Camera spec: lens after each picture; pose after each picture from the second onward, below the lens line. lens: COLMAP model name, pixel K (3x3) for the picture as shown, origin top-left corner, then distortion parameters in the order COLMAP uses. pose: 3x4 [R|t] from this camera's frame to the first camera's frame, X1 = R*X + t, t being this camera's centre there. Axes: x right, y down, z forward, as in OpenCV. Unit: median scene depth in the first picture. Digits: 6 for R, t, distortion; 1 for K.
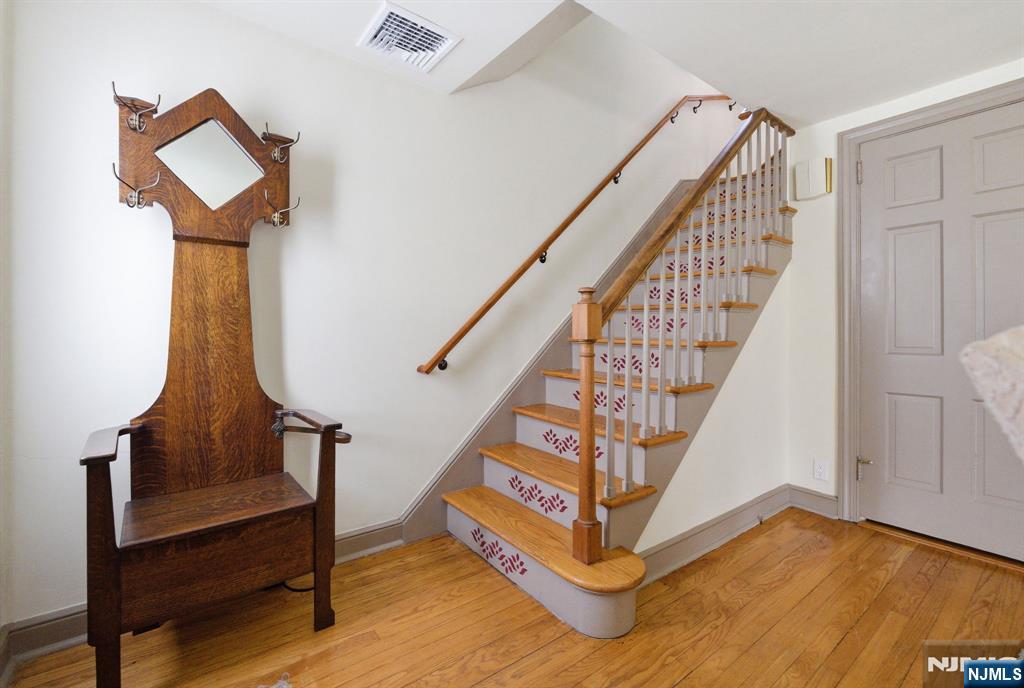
lens RADIAL K [[431.3, 0, 514.2], [0, 431.3, 335.3], [0, 0, 1]] dist [-0.027073, -0.000026]
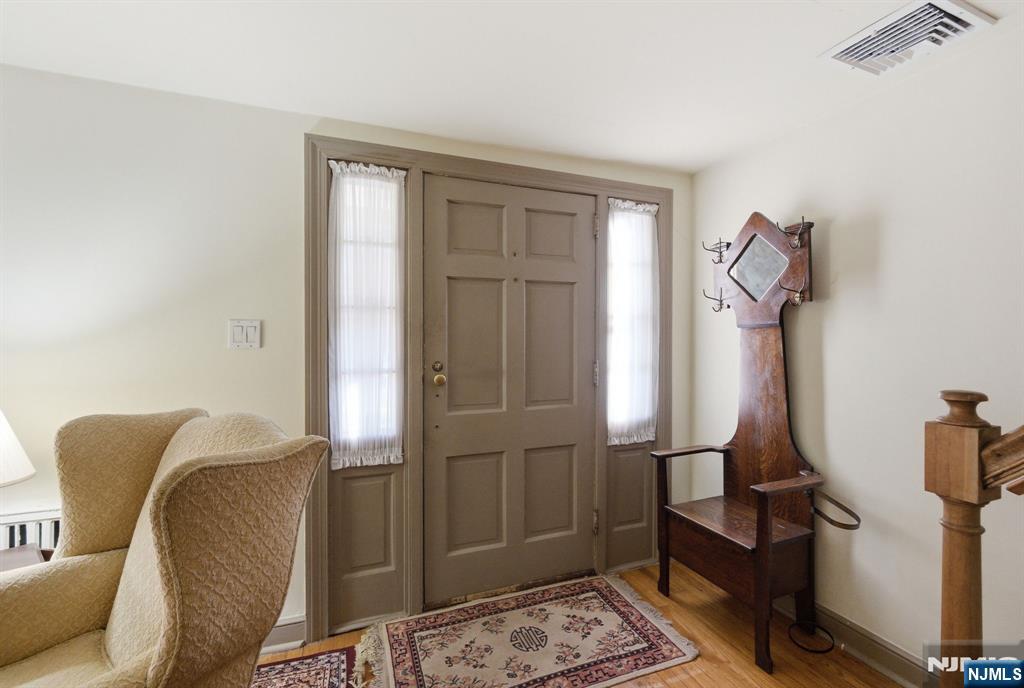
lens RADIAL K [[442.0, 0, 514.1], [0, 442.0, 334.3], [0, 0, 1]] dist [-0.008086, 0.000506]
pose [[-0.257332, 0.007273, -0.966296, 0.601240], [-0.008640, 0.999914, 0.009827, -0.149487], [0.966284, 0.010877, -0.257247, 0.455552]]
